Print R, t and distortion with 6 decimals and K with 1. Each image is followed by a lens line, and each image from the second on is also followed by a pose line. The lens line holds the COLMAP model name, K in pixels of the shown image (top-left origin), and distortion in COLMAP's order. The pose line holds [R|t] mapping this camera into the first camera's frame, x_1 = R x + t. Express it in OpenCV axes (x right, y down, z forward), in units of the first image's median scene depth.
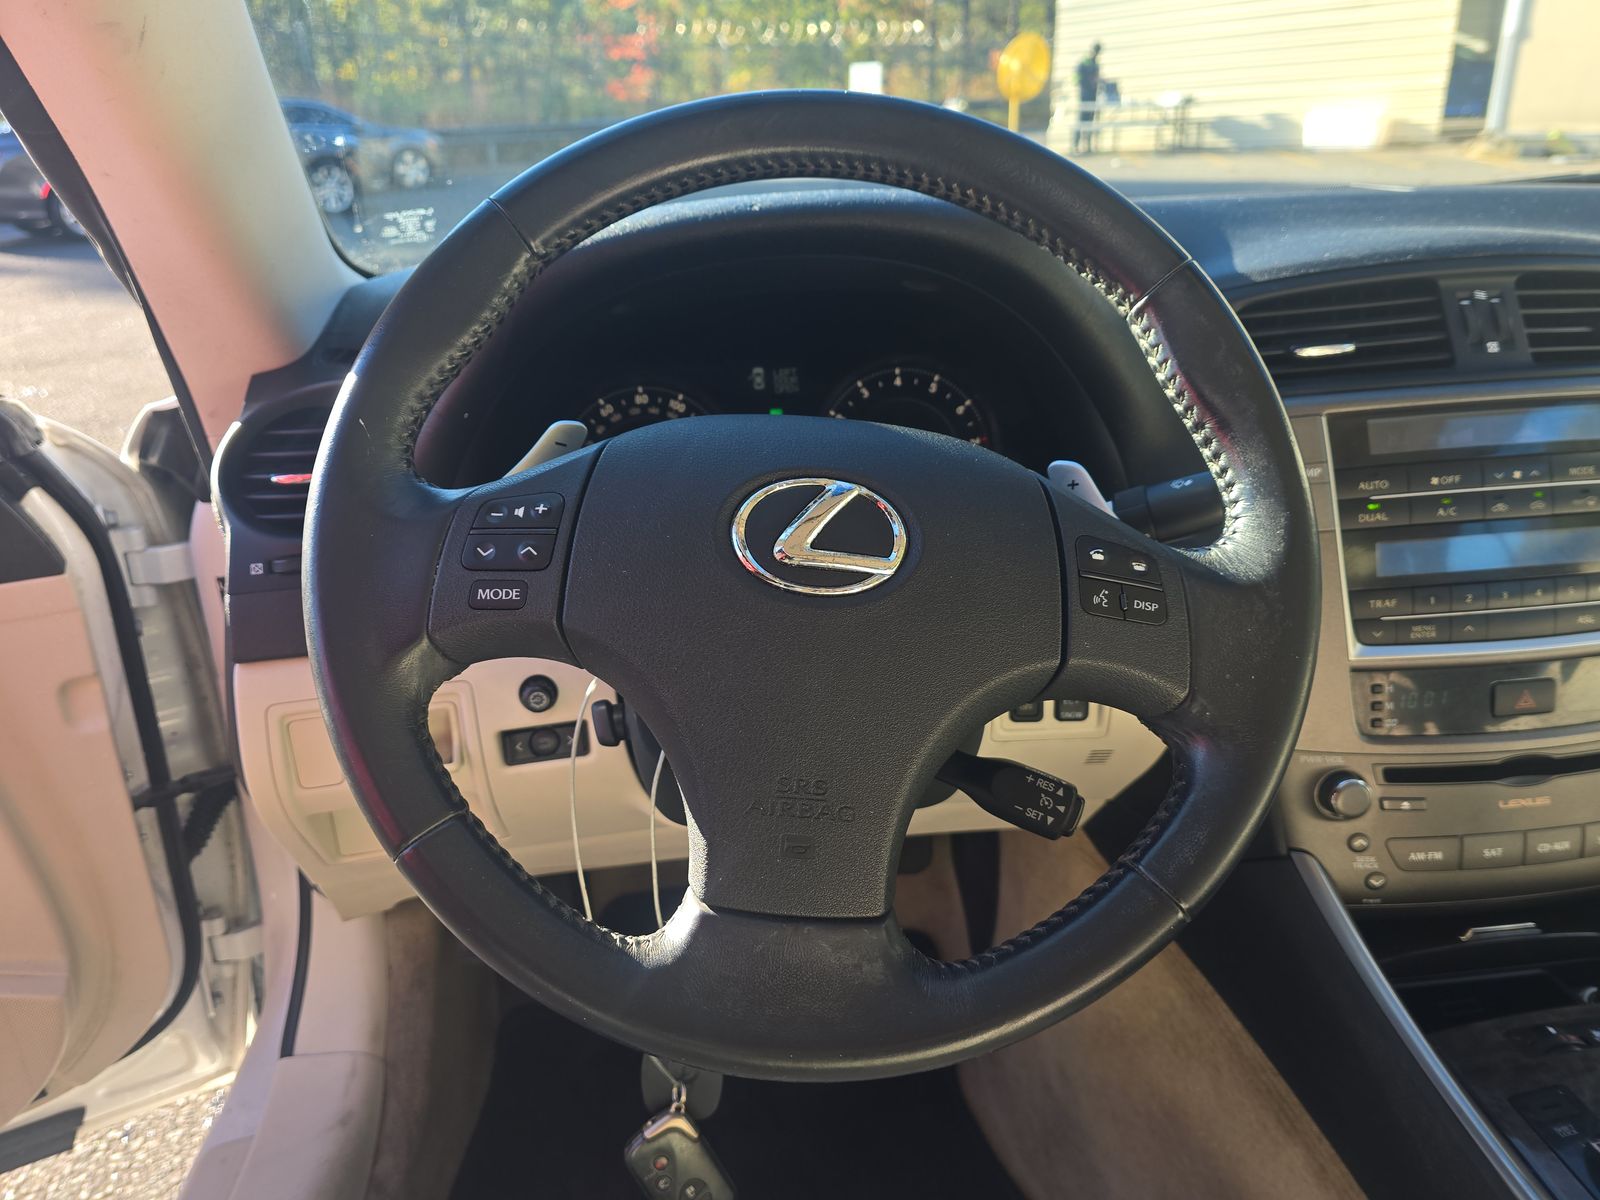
lens RADIAL K [[1079.4, 0, 799.6], [0, 1079.4, 601.5], [0, 0, 1]] dist [-0.003531, -0.012070]
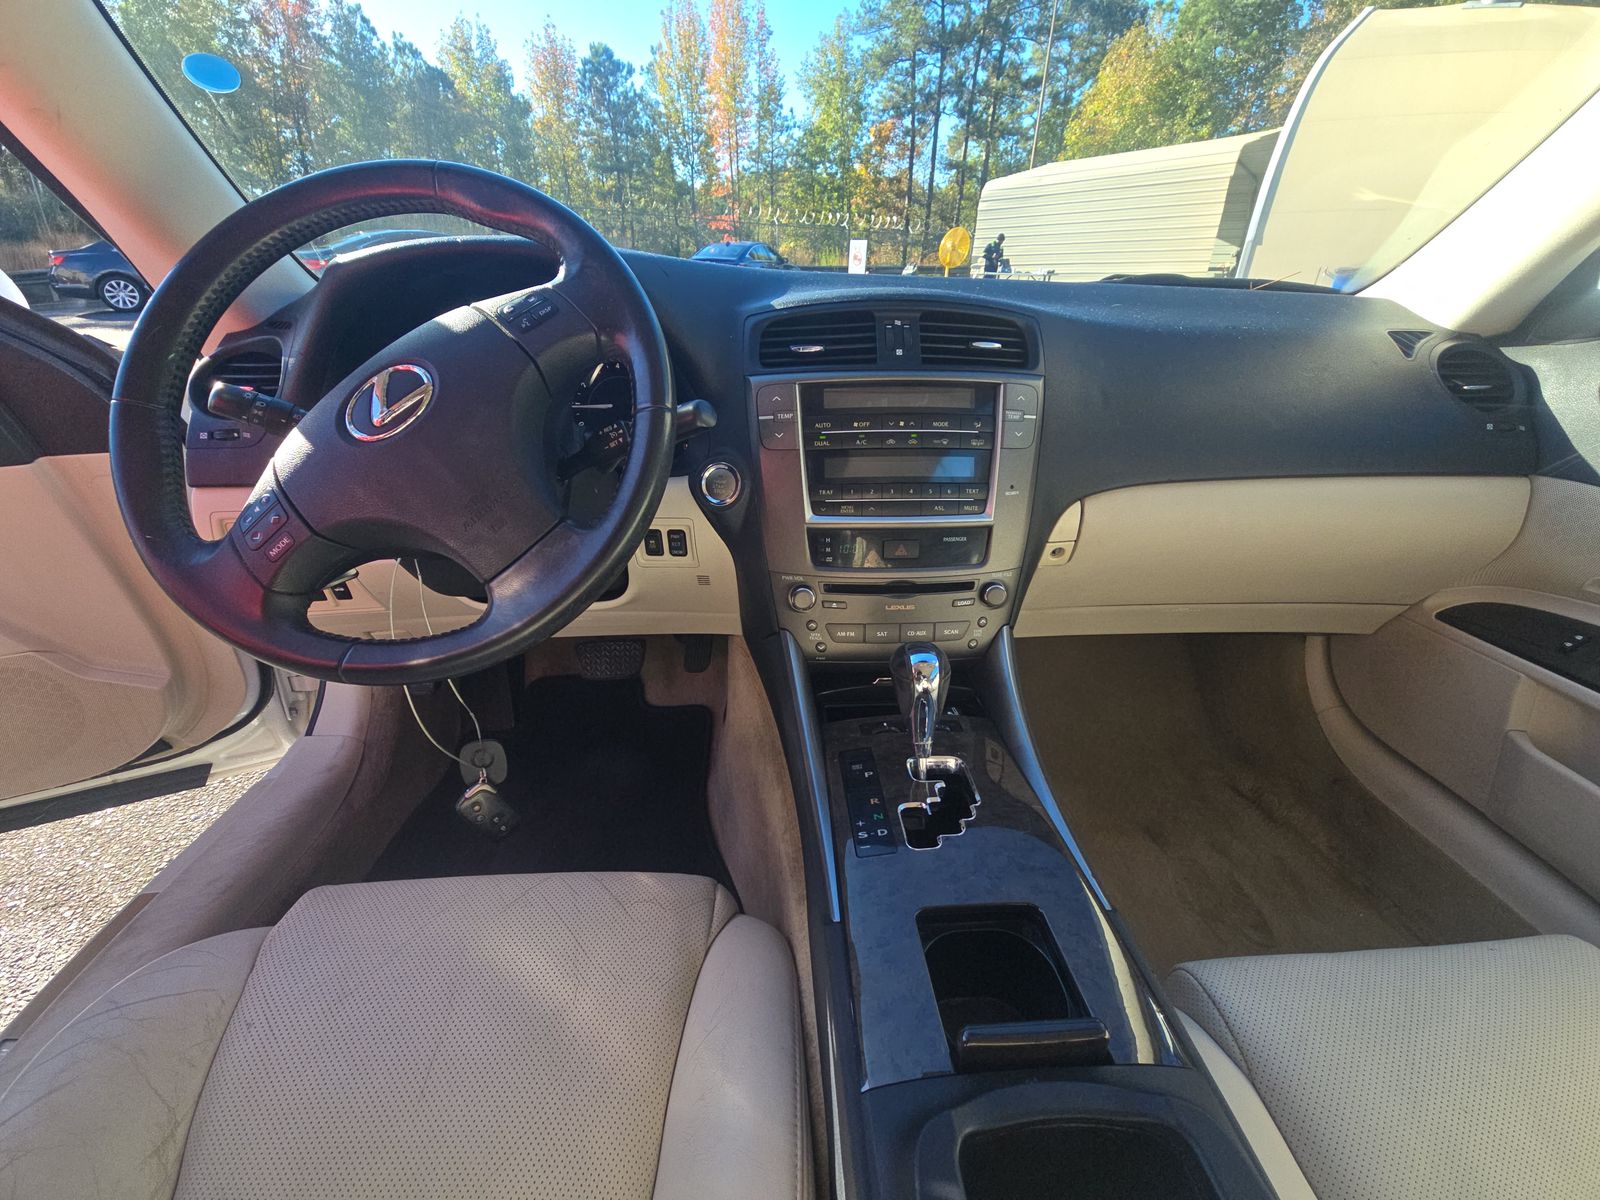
lens RADIAL K [[632.6, 0, 802.6], [0, 632.6, 595.6], [0, 0, 1]] dist [0.000301, 0.000234]
pose [[0.998236, 0.059047, -0.006141, 0.315836], [-0.058658, 0.996971, 0.051069, 0.074791], [0.009138, -0.050618, 0.998676, -0.043749]]
